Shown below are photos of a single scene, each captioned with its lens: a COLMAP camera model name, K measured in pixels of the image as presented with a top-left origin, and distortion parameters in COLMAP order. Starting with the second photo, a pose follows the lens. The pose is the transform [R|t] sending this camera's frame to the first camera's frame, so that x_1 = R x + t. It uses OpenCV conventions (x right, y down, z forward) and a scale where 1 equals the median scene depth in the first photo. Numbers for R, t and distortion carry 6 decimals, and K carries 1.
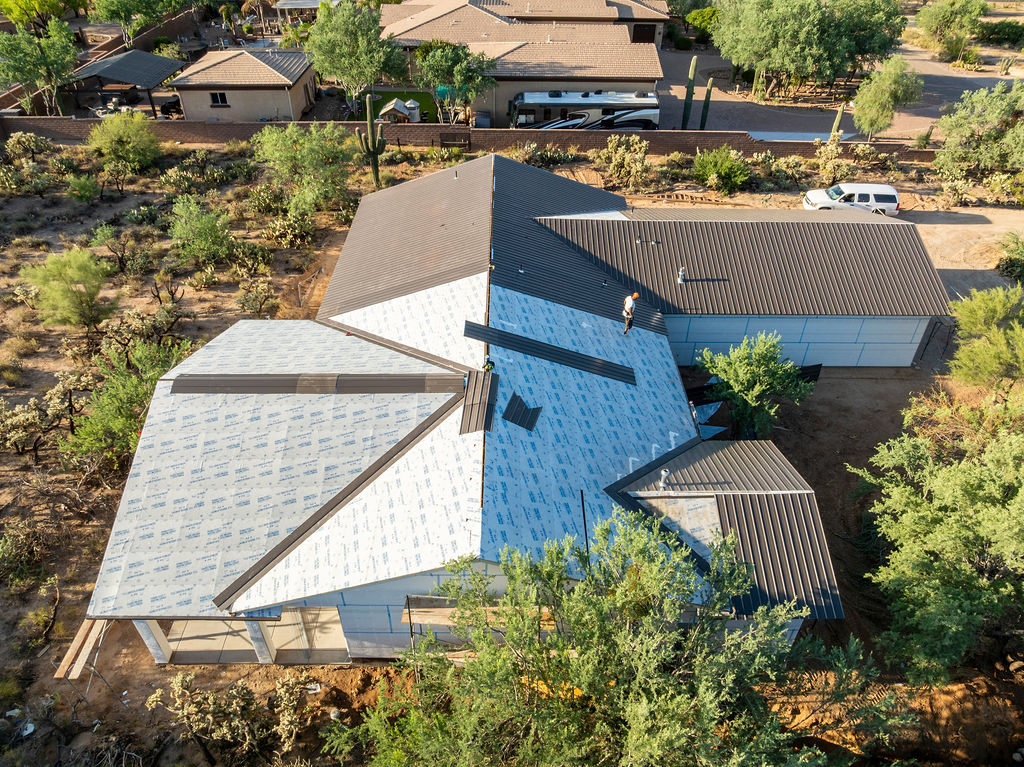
lens RADIAL K [[717.4, 0, 513.7], [0, 717.4, 384.9], [0, 0, 1]] dist [-0.045659, 0.011751]
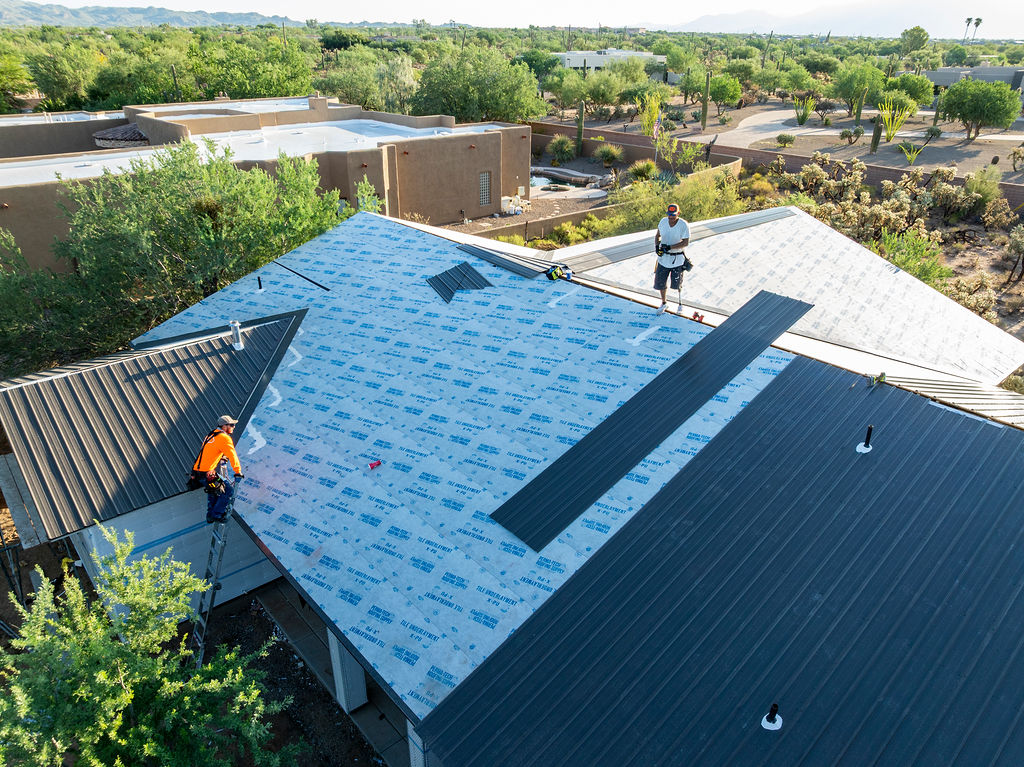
lens RADIAL K [[717.4, 0, 513.7], [0, 717.4, 384.9], [0, 0, 1]] dist [-0.045659, 0.011751]
pose [[-0.768887, 0.288359, -0.570668, 0.197296], [-0.388003, 0.498974, 0.774906, -0.233321], [0.508200, 0.817236, -0.271770, 0.623903]]
